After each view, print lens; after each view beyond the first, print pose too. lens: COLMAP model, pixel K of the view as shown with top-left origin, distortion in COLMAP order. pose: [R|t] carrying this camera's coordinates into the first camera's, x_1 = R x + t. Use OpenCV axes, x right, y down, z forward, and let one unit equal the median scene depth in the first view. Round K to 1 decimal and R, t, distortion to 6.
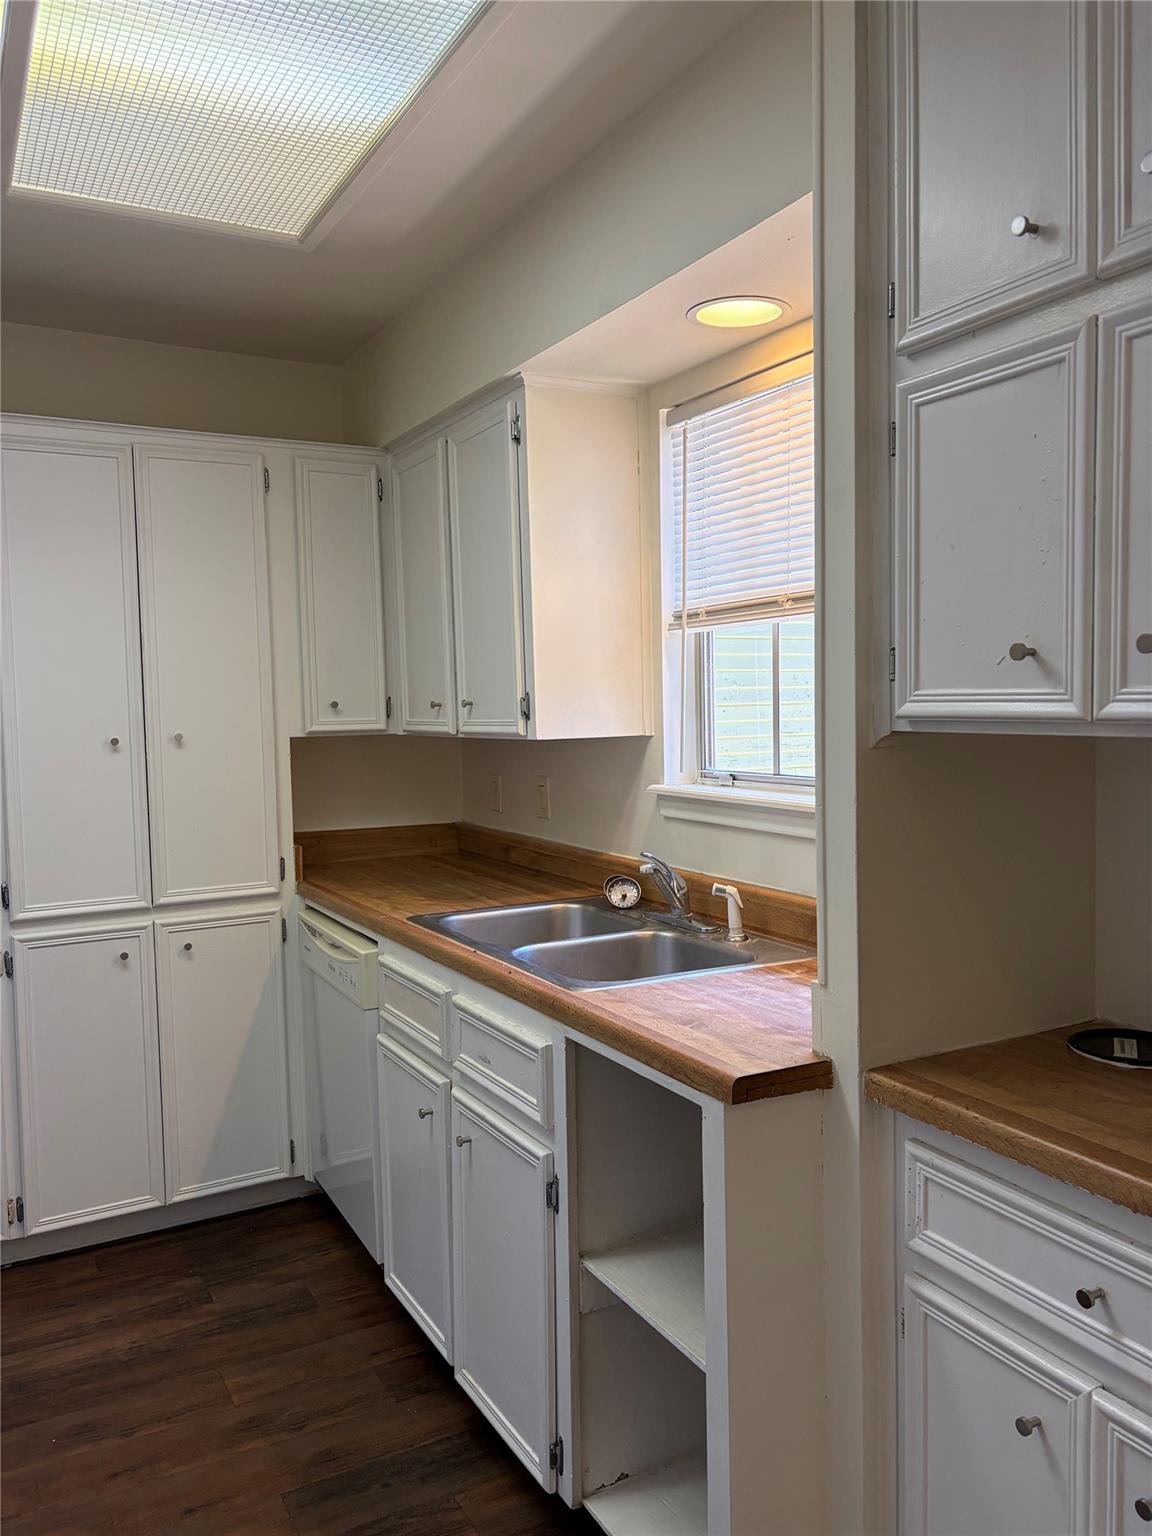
lens RADIAL K [[1132.6, 0, 575.7], [0, 1132.6, 777.3], [0, 0, 1]] dist [0.002934, -0.058539]
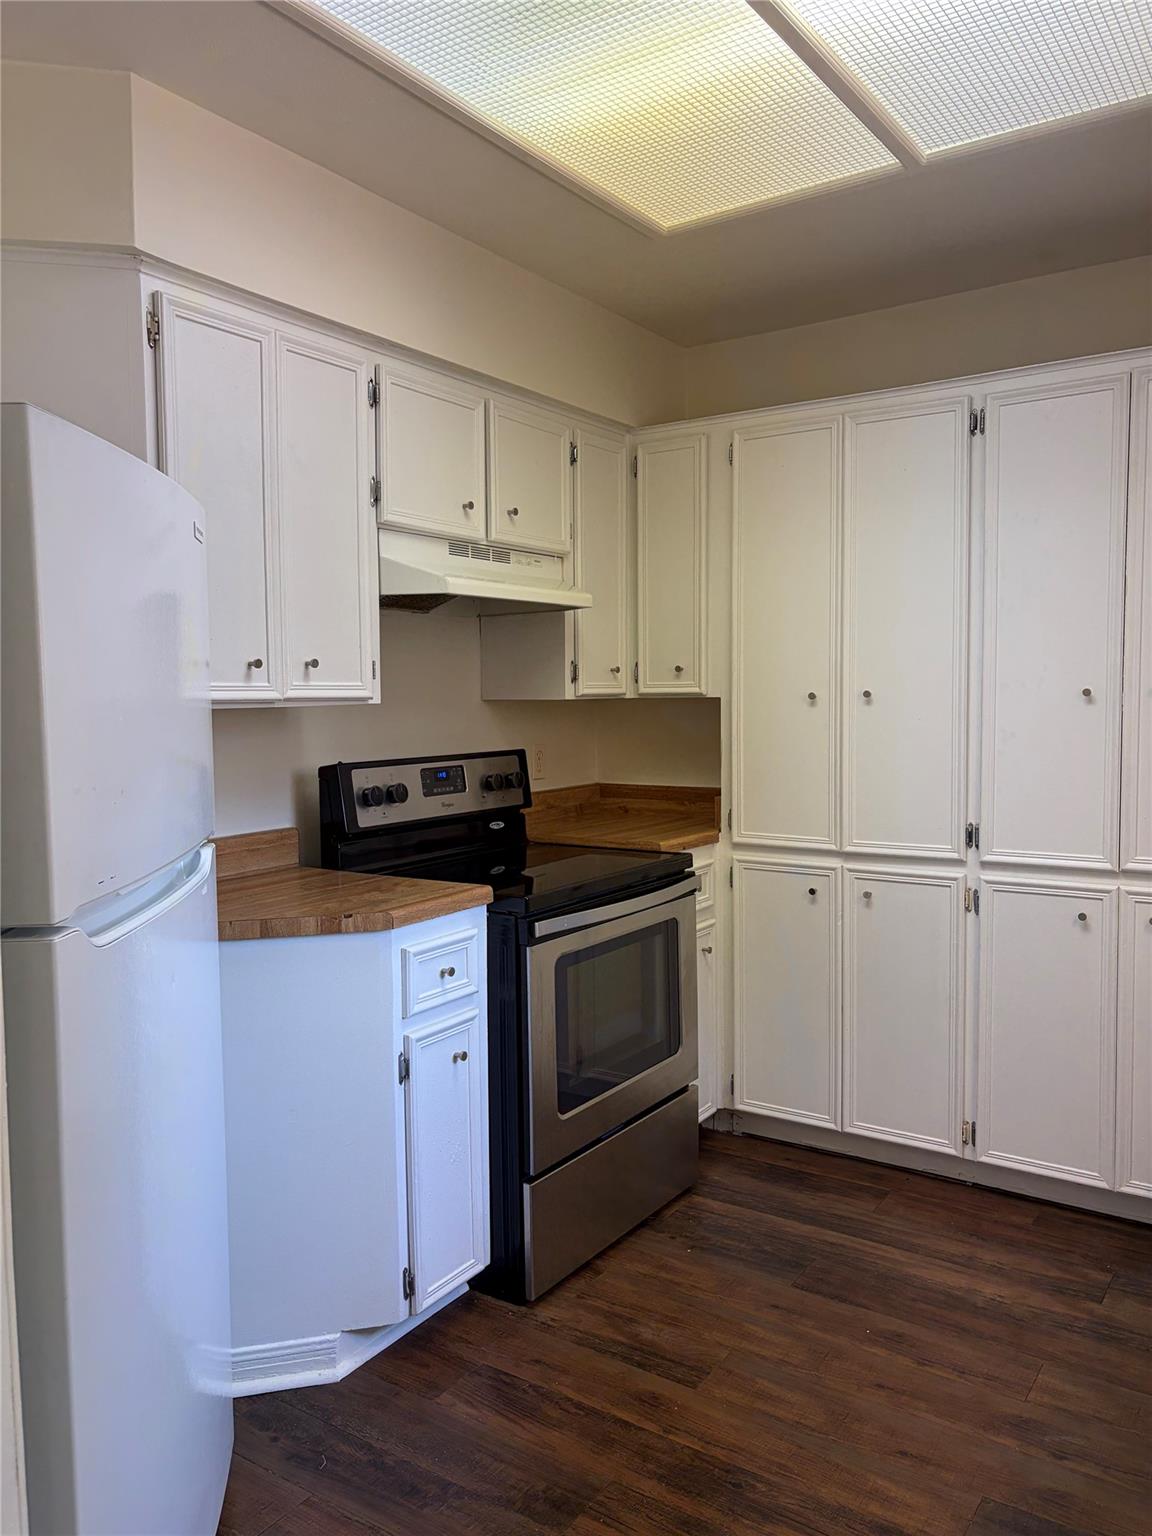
lens RADIAL K [[1157.1, 0, 576.0], [0, 1157.1, 768.0], [0, 0, 1]] dist [0.063821, -0.084902]
pose [[0.431141, 0.084464, -0.898323, 0.333932], [-0.048139, 0.996344, 0.070577, -0.019600], [0.901000, 0.012816, 0.433631, 0.200501]]
